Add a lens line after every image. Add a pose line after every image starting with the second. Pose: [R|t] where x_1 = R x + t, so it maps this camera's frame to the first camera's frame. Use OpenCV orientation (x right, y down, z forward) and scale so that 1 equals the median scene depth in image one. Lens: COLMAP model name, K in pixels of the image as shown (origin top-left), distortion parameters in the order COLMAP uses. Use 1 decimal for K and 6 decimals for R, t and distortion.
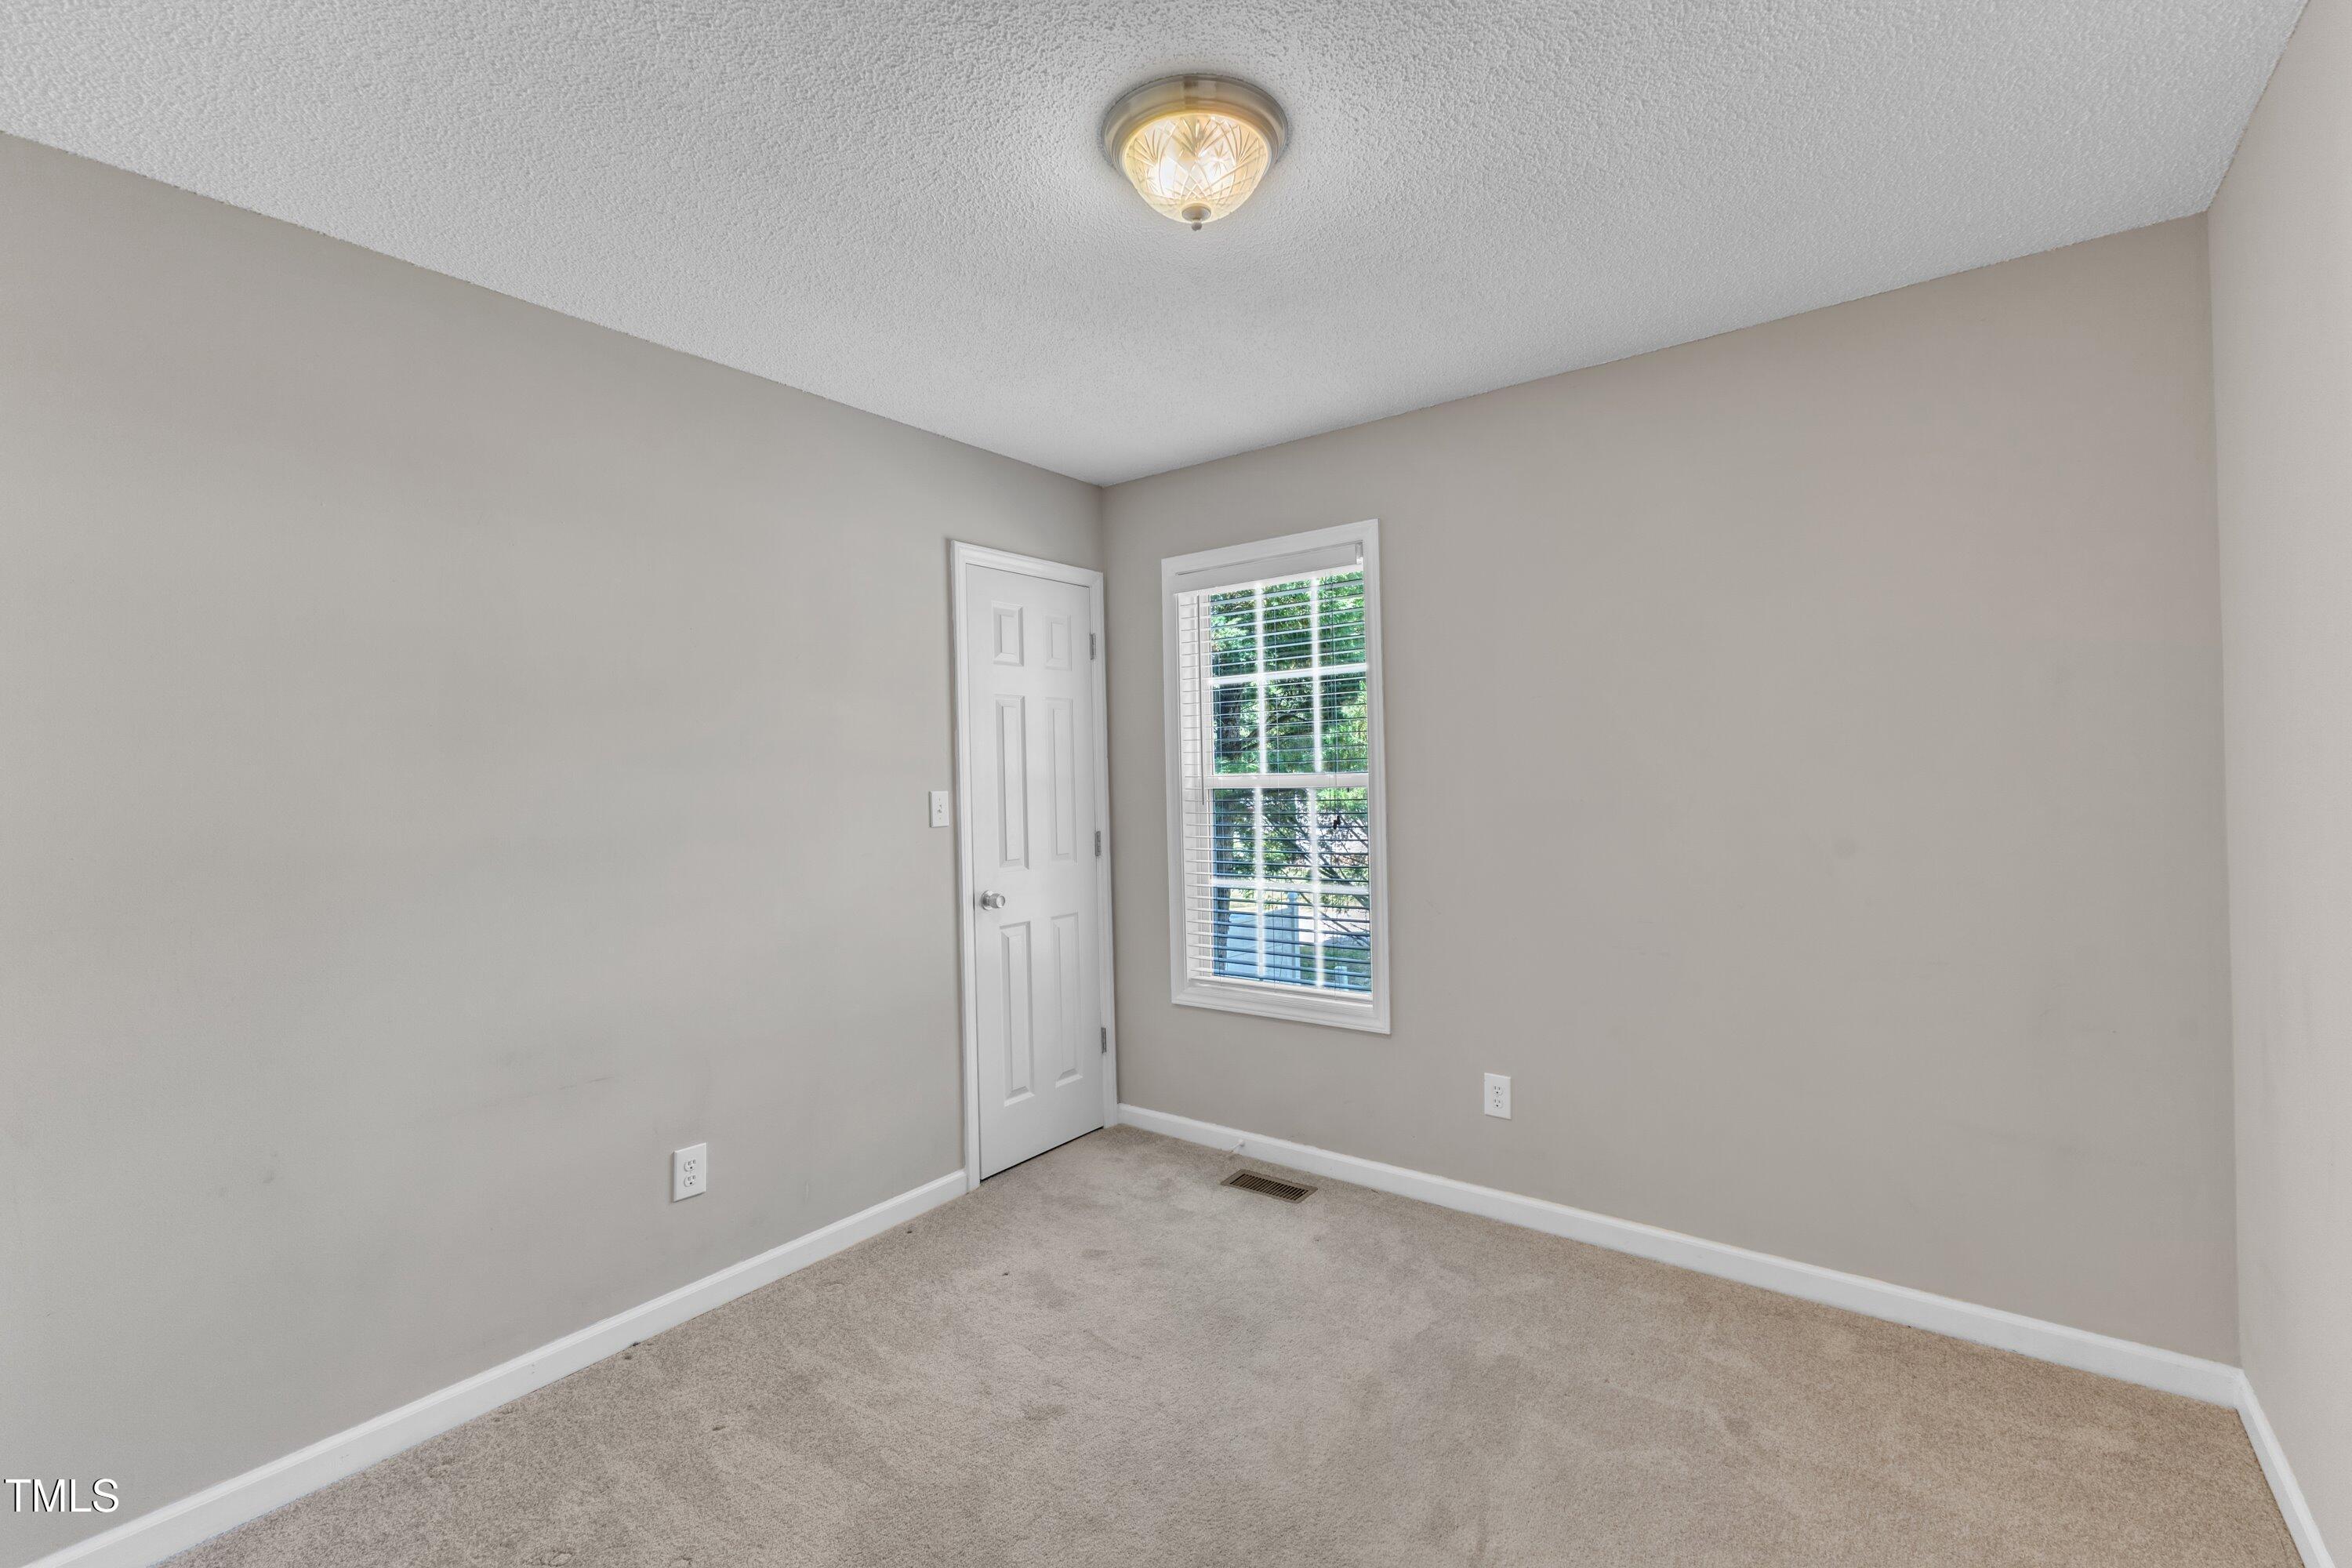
lens RADIAL K [[1012.5, 0, 1176.8], [0, 1012.5, 778.3], [0, 0, 1]] dist [0.015816, -0.001606]
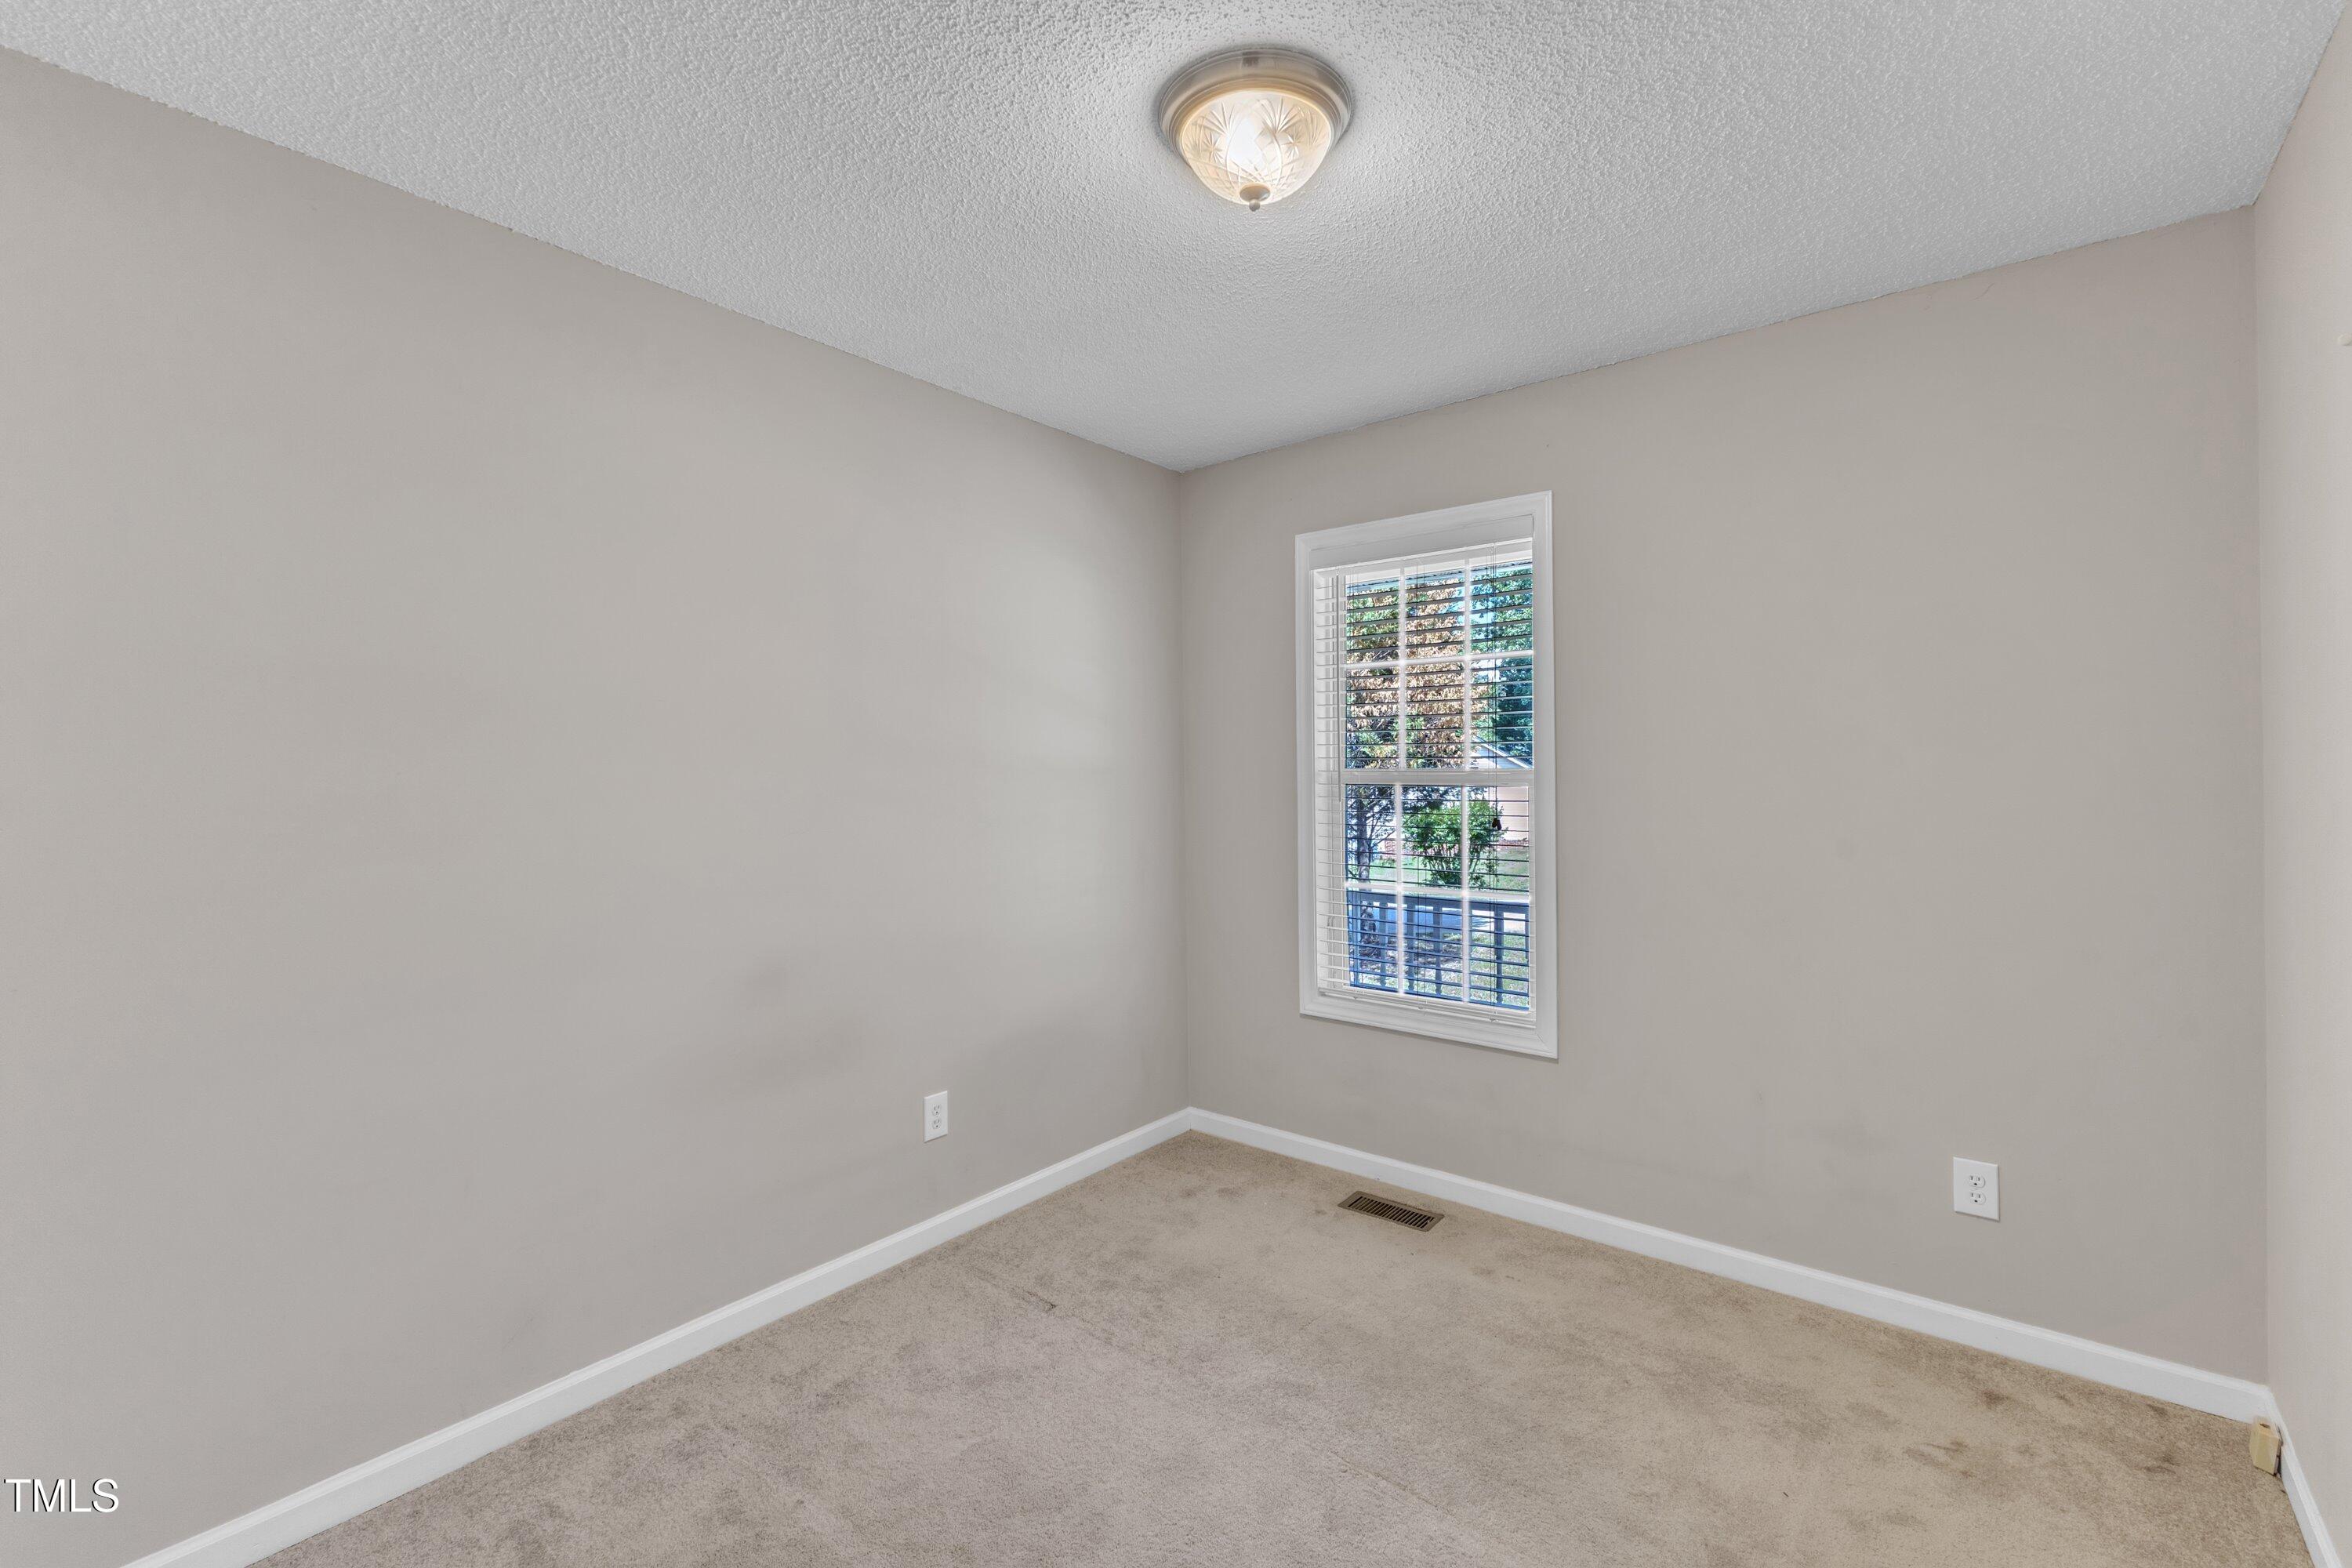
lens RADIAL K [[1012.5, 0, 1174.1], [0, 1012.5, 776.0], [0, 0, 1]] dist [0.015816, -0.001606]
pose [[0.999584, 0.013207, -0.025630, -0.086739], [-0.013093, 0.999904, 0.004630, 0.000531], [0.025689, -0.004292, 0.999661, 0.062327]]
